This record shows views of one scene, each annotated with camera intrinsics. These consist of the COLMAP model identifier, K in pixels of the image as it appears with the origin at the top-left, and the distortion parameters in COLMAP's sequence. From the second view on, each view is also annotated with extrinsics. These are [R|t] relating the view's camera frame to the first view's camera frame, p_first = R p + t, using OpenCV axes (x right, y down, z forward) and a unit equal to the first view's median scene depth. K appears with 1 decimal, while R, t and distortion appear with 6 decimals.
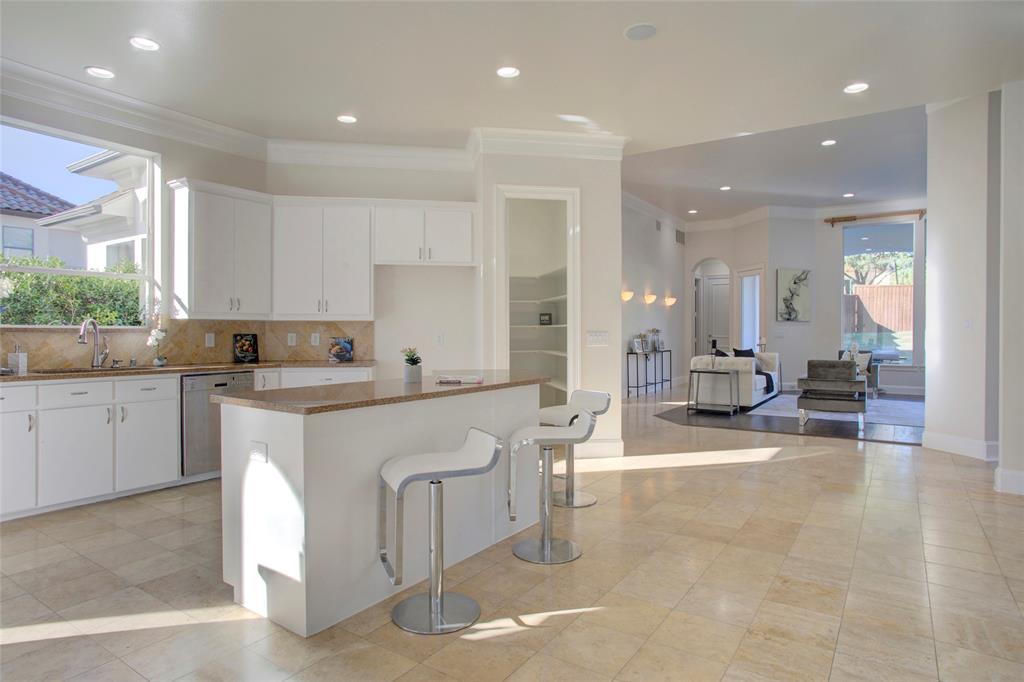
lens RADIAL K [[587.5, 0, 508.3], [0, 587.5, 335.5], [0, 0, 1]] dist [-0.077168, 0.057638]
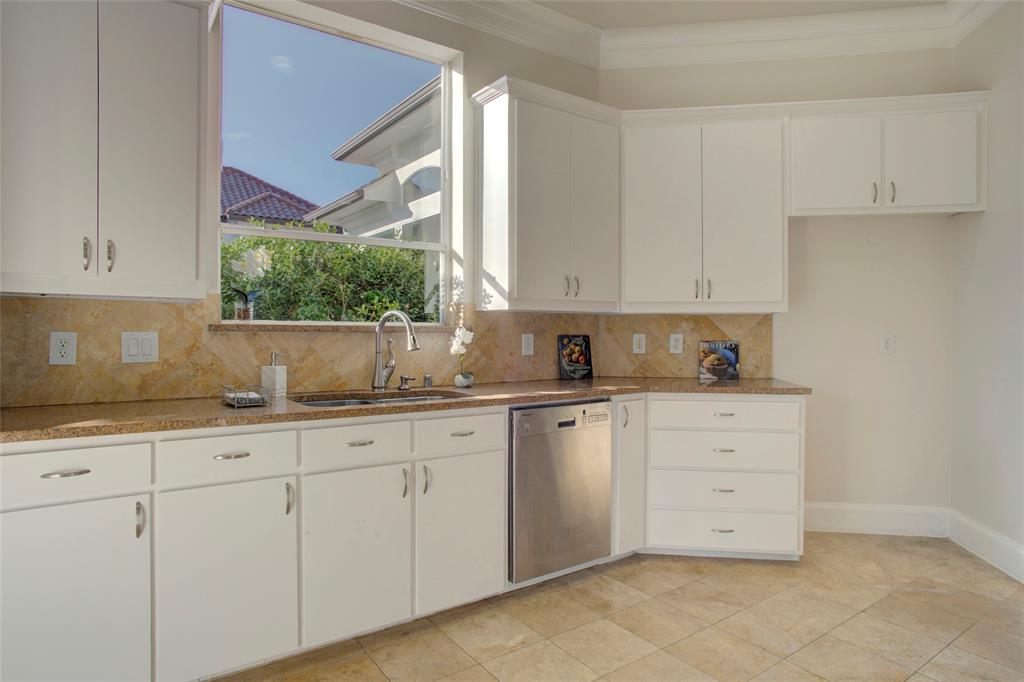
lens RADIAL K [[587.5, 0, 508.3], [0, 587.5, 335.5], [0, 0, 1]] dist [-0.077168, 0.057638]
pose [[0.937875, 0.003176, -0.346958, -0.328175], [-0.003051, 0.999995, 0.000905, -0.002538], [0.346959, 0.000210, 0.937880, 0.406658]]
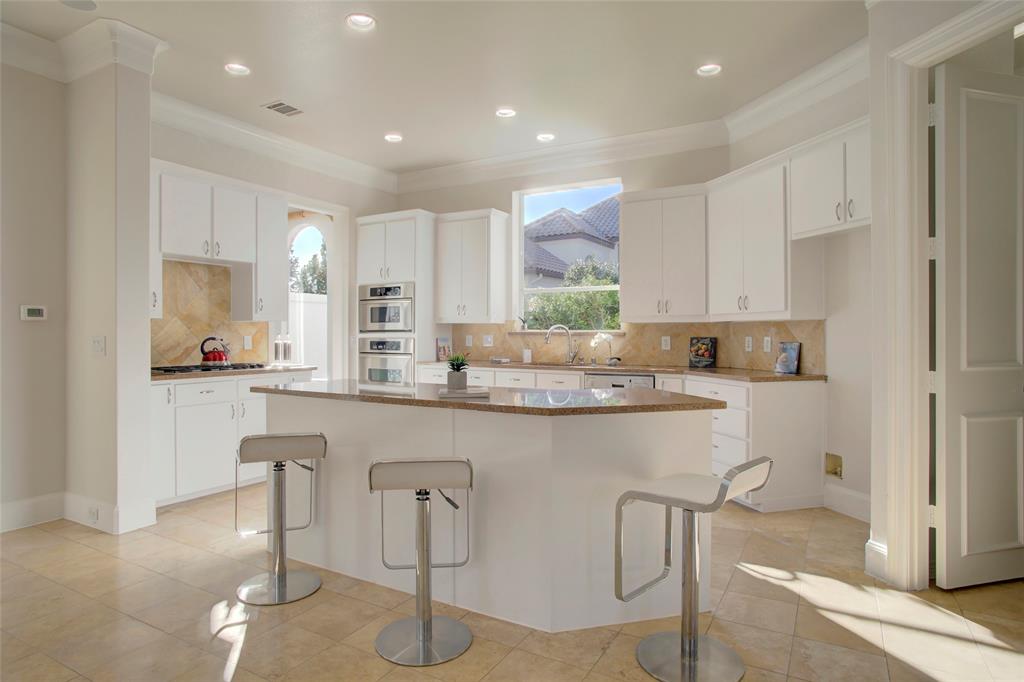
lens RADIAL K [[587.5, 0, 508.3], [0, 587.5, 335.5], [0, 0, 1]] dist [-0.077168, 0.057638]
pose [[0.084338, -0.000530, -0.996437, 0.503400], [-0.007614, 0.999970, -0.001177, -0.002133], [0.996408, 0.007686, 0.084331, 0.670506]]
